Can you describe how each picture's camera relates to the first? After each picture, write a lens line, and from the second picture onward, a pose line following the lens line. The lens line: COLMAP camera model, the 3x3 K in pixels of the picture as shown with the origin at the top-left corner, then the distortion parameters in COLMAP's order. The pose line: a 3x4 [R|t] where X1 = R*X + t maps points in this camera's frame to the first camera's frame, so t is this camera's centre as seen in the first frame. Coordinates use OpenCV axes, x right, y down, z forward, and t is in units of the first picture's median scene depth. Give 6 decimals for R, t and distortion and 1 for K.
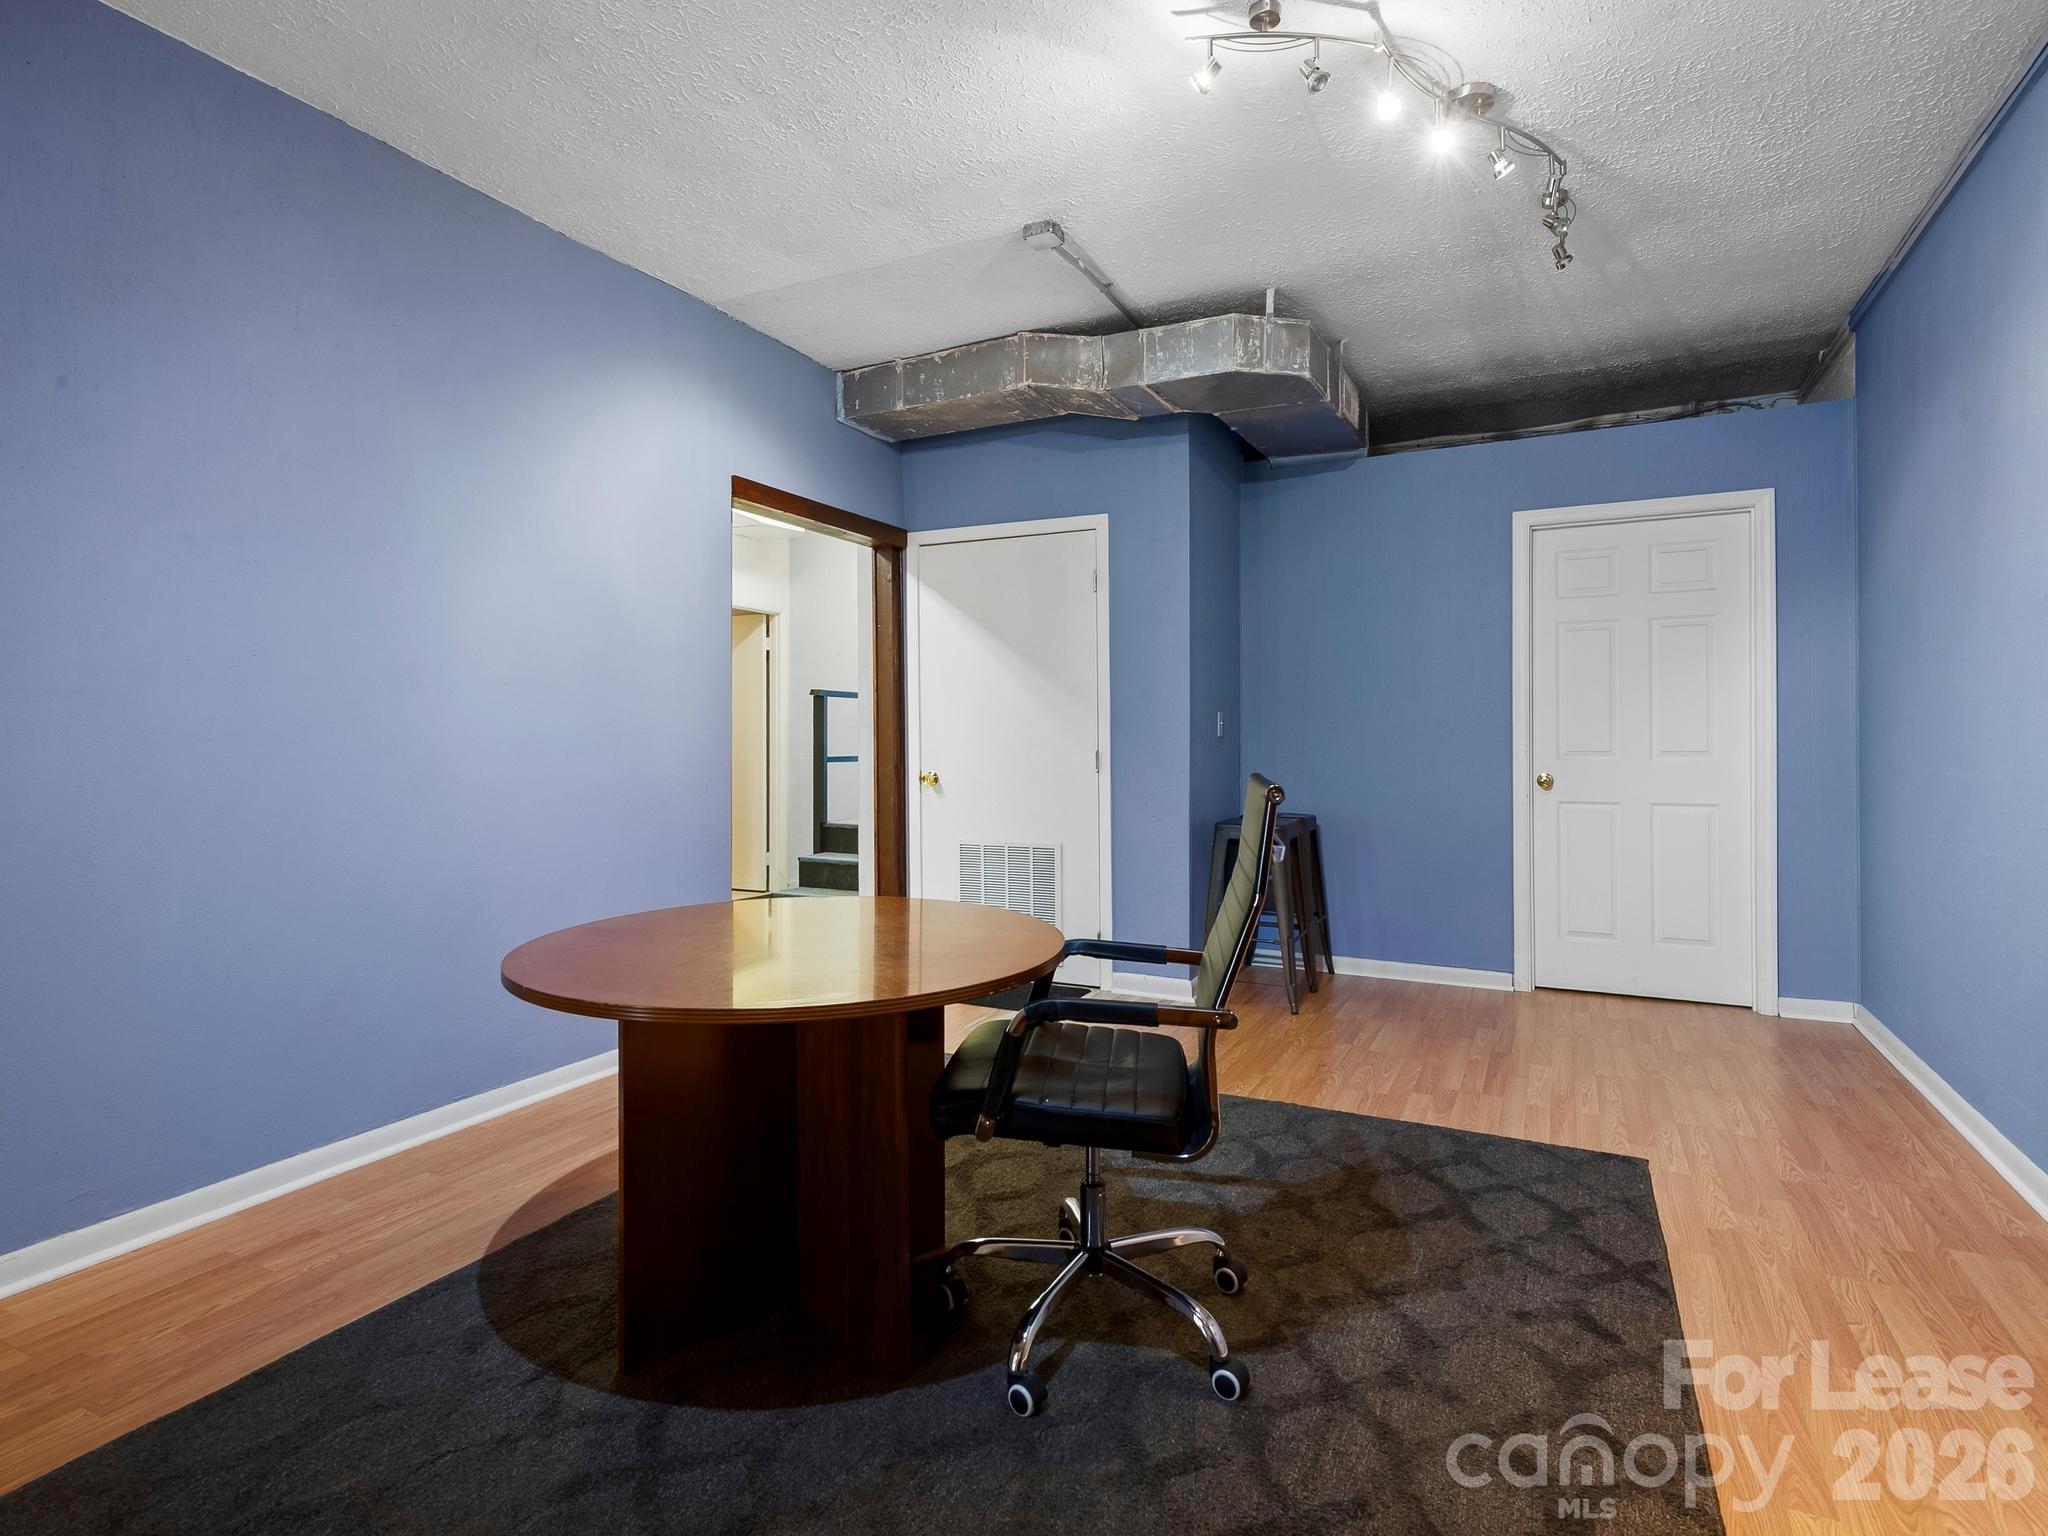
lens RADIAL K [[1071.2, 0, 1012.6], [0, 1071.2, 749.7], [0, 0, 1]] dist [0.018194, -0.001402]
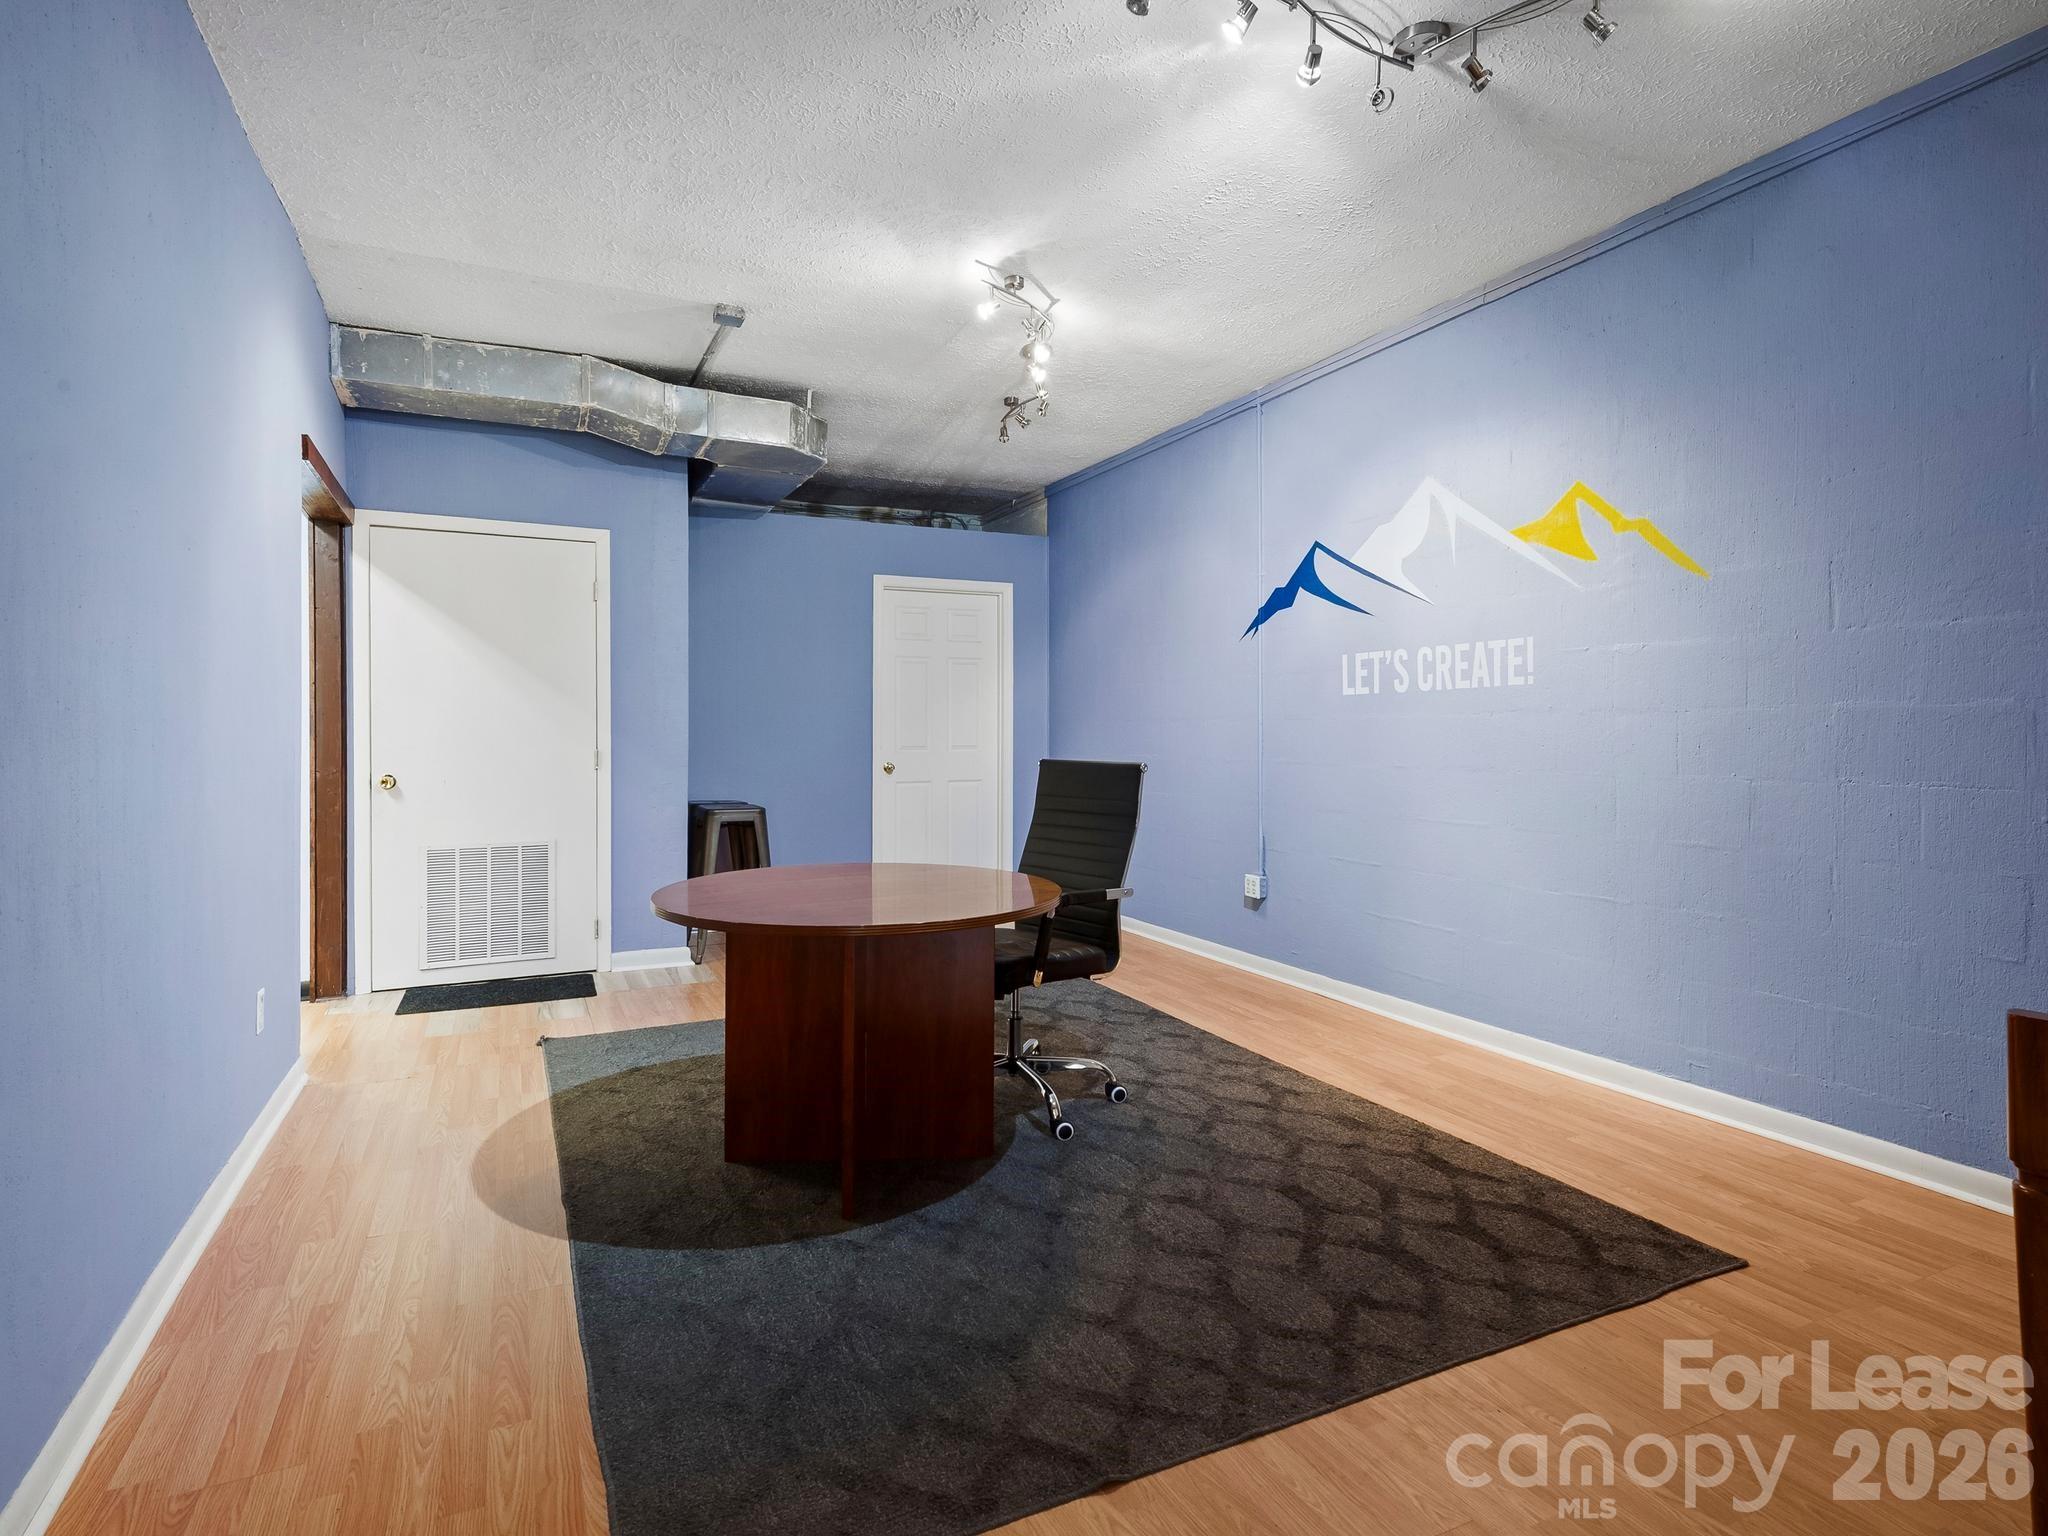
lens RADIAL K [[1071.2, 0, 1013.0], [0, 1071.2, 753.2], [0, 0, 1]] dist [0.018194, -0.001402]
pose [[0.609430, -0.012676, 0.792738, -0.605954], [0.011398, 0.999909, 0.007226, 0.001756], [-0.792758, 0.004632, 0.609519, 0.020768]]
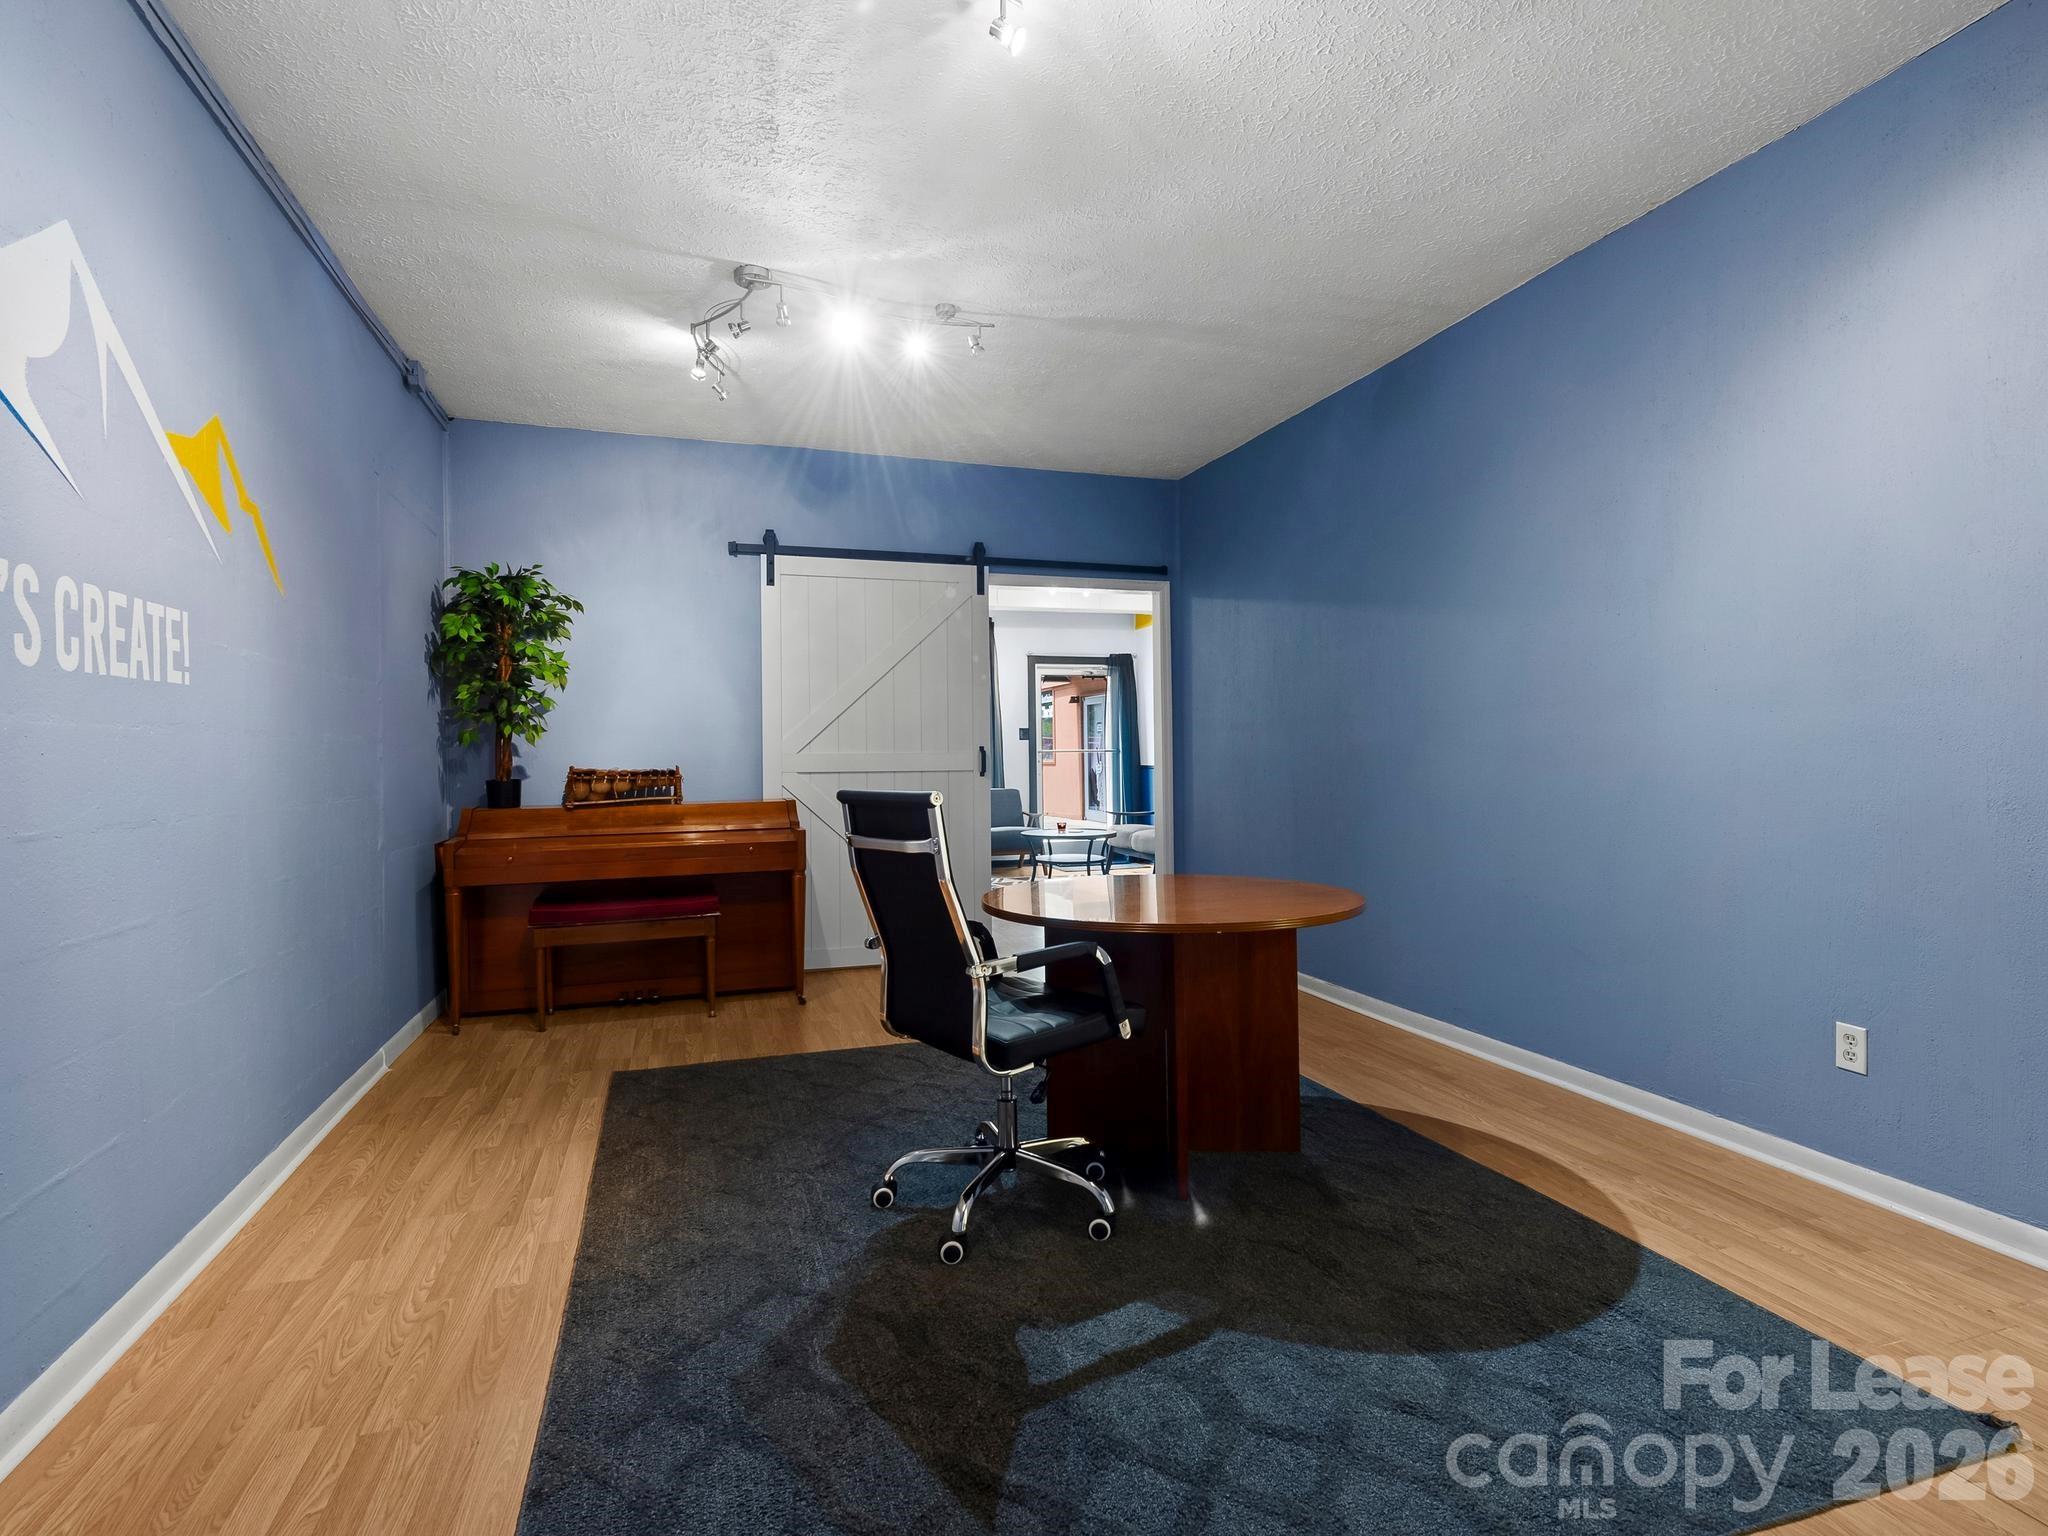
lens RADIAL K [[1071.2, 0, 1022.6], [0, 1071.2, 768.9], [0, 0, 1]] dist [0.018194, -0.001402]
pose [[-0.701796, 0.021174, -0.712064, 0.499467], [0.001892, 0.999610, 0.027860, -0.014633], [0.712376, 0.018205, -0.701562, 0.985855]]
